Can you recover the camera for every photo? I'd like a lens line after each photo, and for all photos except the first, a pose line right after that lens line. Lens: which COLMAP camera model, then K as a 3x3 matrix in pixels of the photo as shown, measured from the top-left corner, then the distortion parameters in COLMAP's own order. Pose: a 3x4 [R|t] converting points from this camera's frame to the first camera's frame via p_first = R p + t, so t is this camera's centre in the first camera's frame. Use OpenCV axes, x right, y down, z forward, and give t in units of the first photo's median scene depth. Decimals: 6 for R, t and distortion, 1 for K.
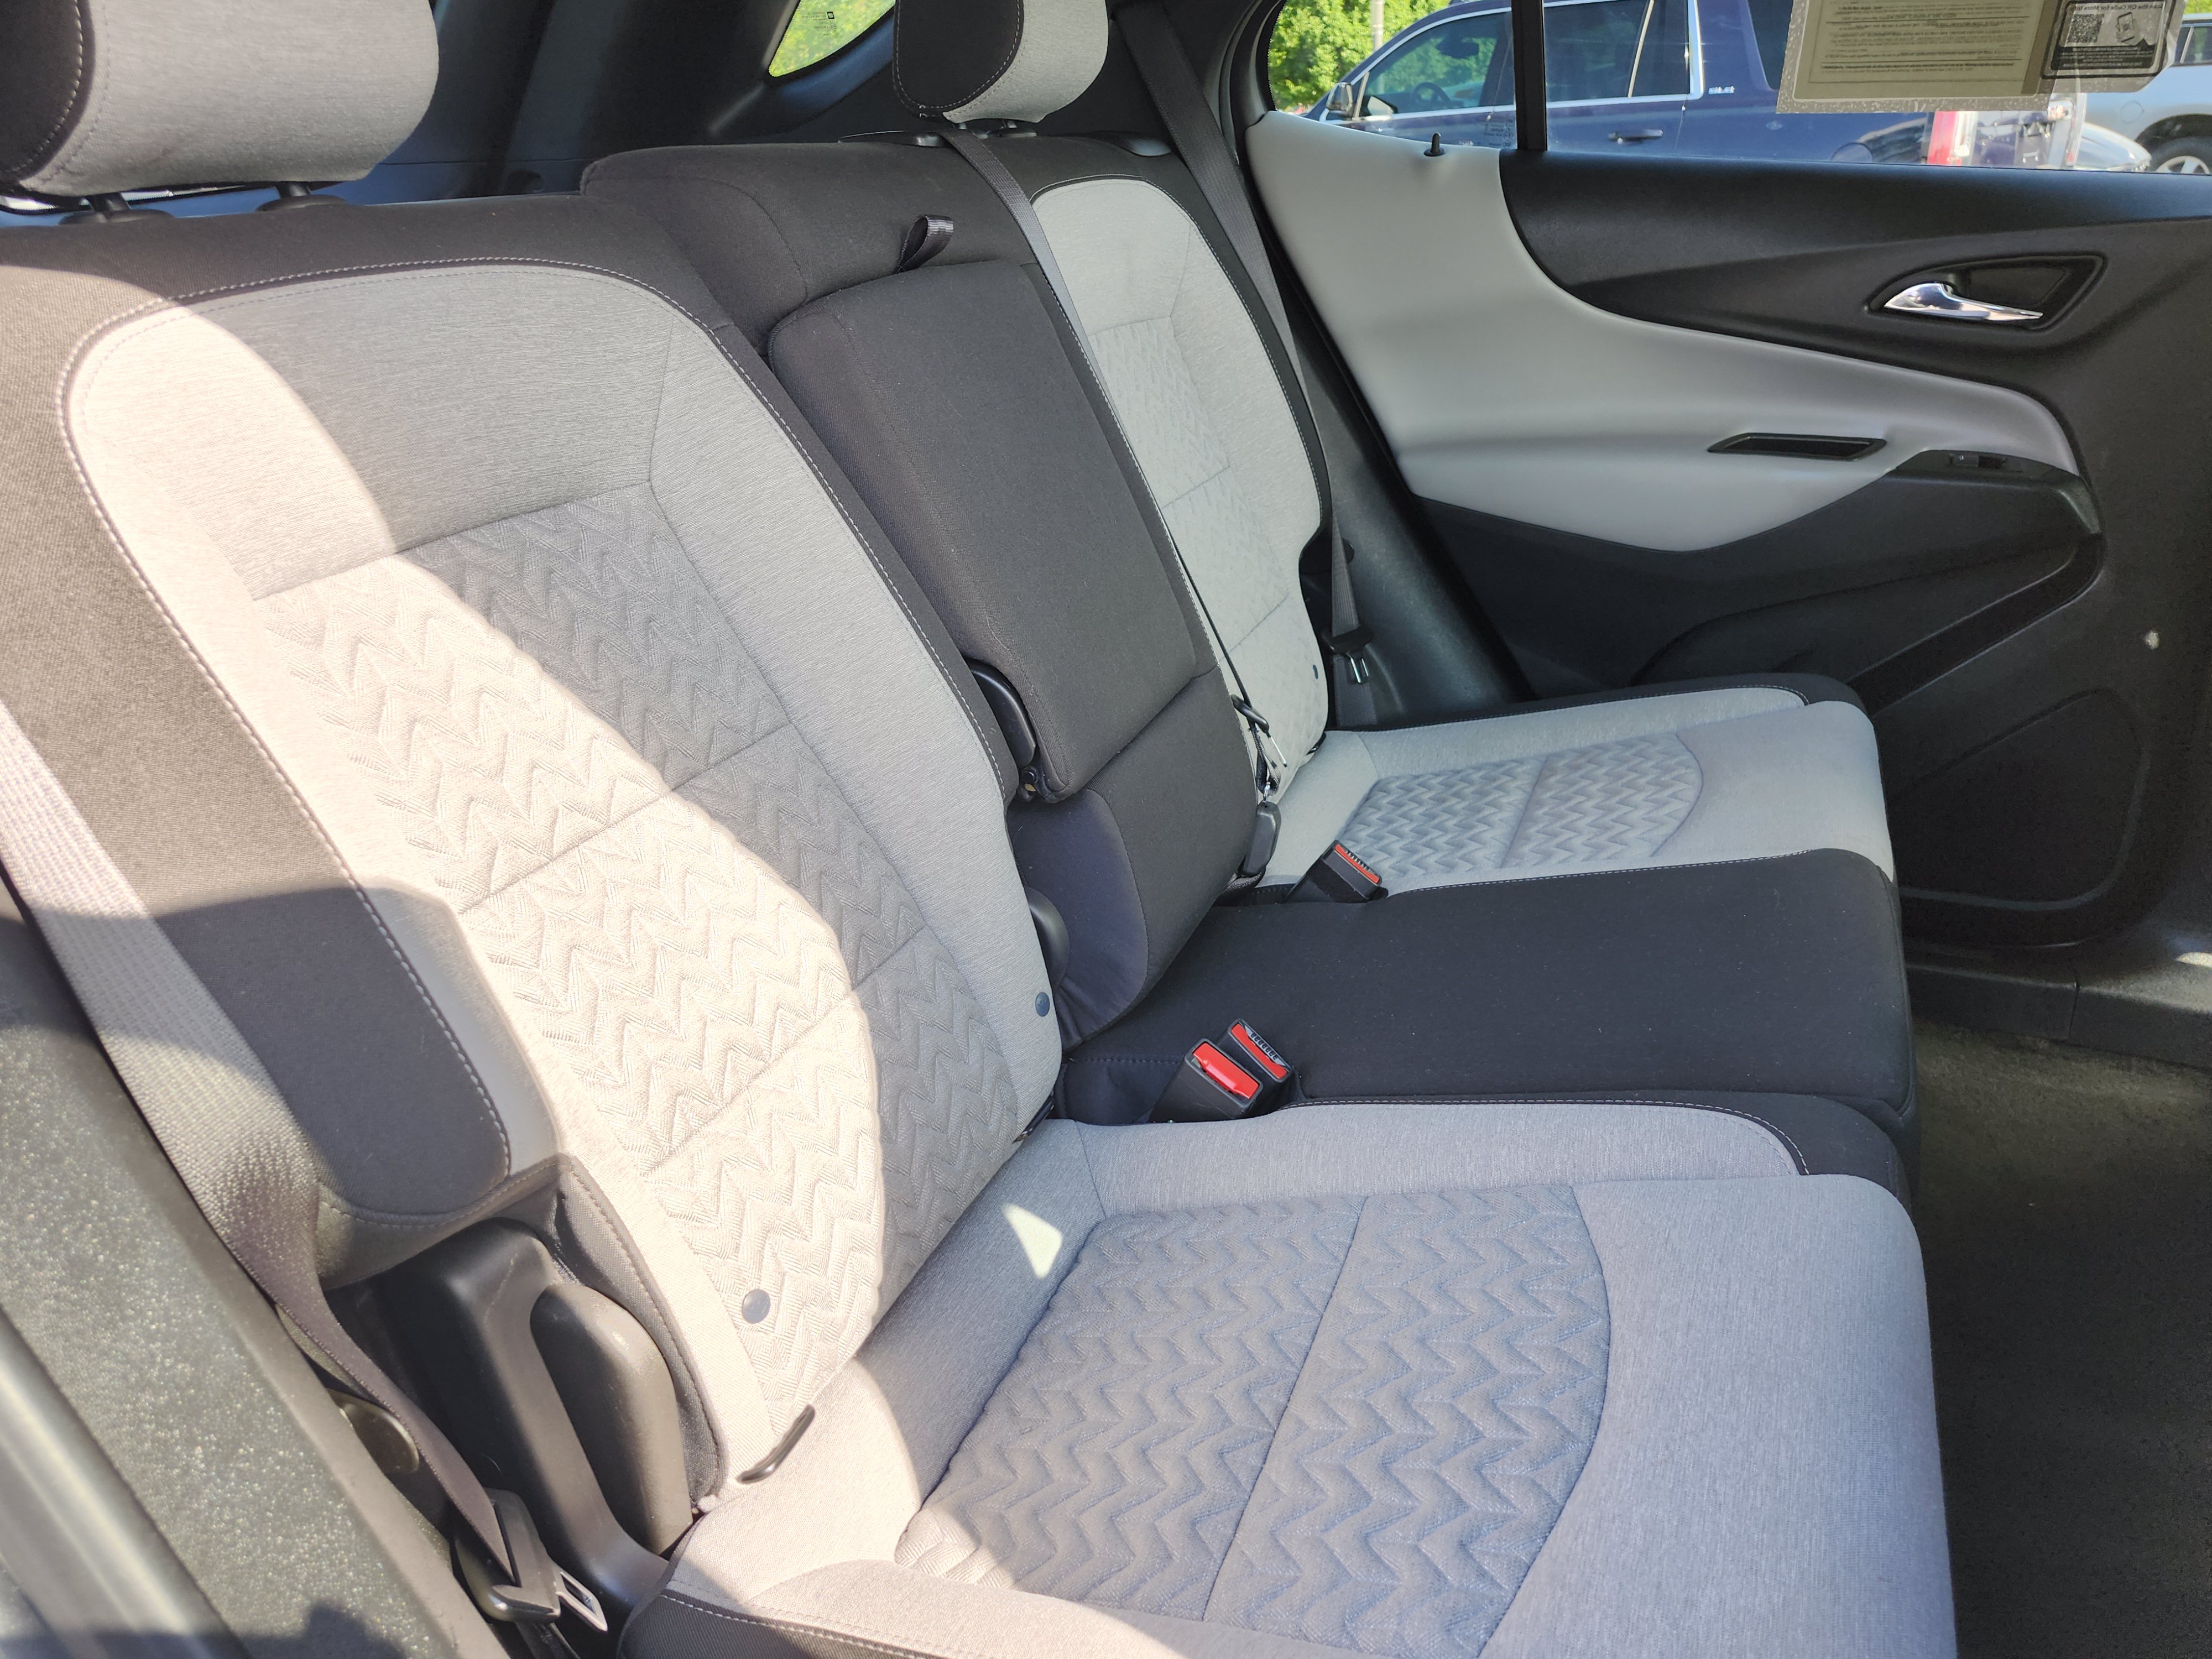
lens RADIAL K [[1555.5, 0, 1106.0], [0, 1555.5, 829.5], [0, 0, 1]] dist [0.081527, -0.078926]
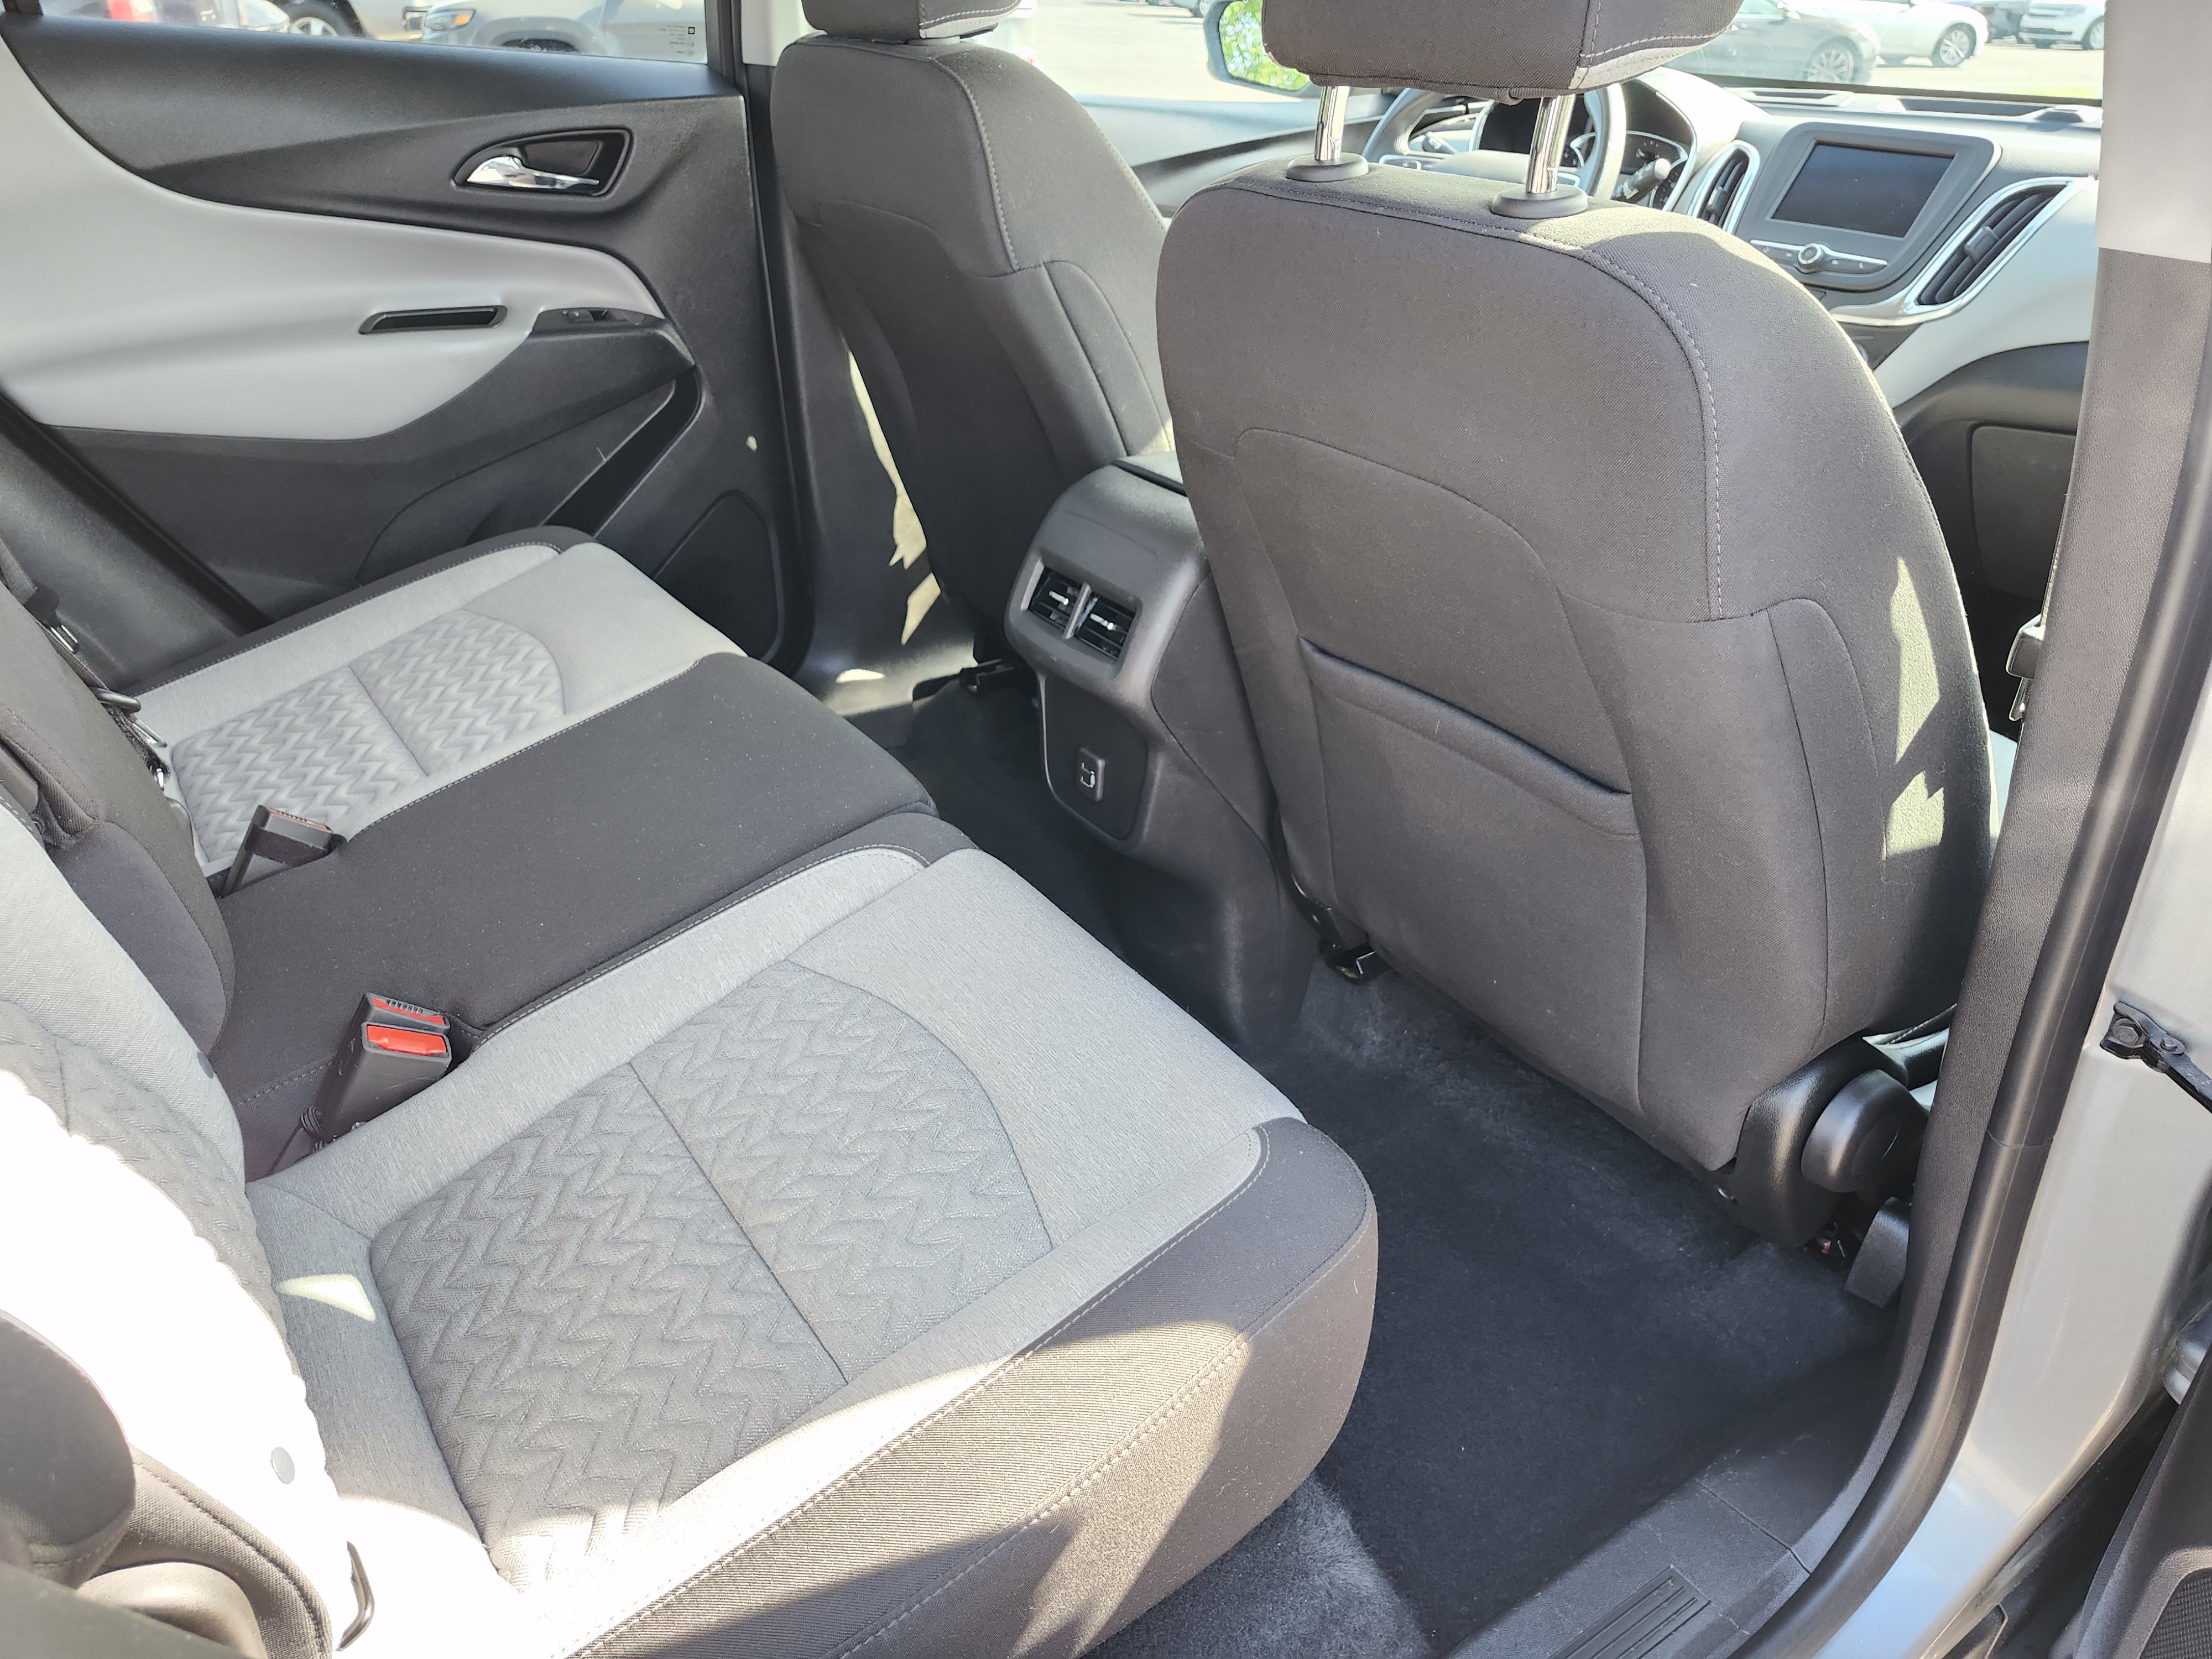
lens RADIAL K [[1555.5, 0, 1106.0], [0, 1555.5, 829.5], [0, 0, 1]] dist [0.081527, -0.078926]
pose [[0.528164, -0.367695, 0.765404, -0.274959], [0.306003, 0.923239, 0.232362, -0.039333], [-0.792089, 0.111491, 0.600137, 0.055138]]
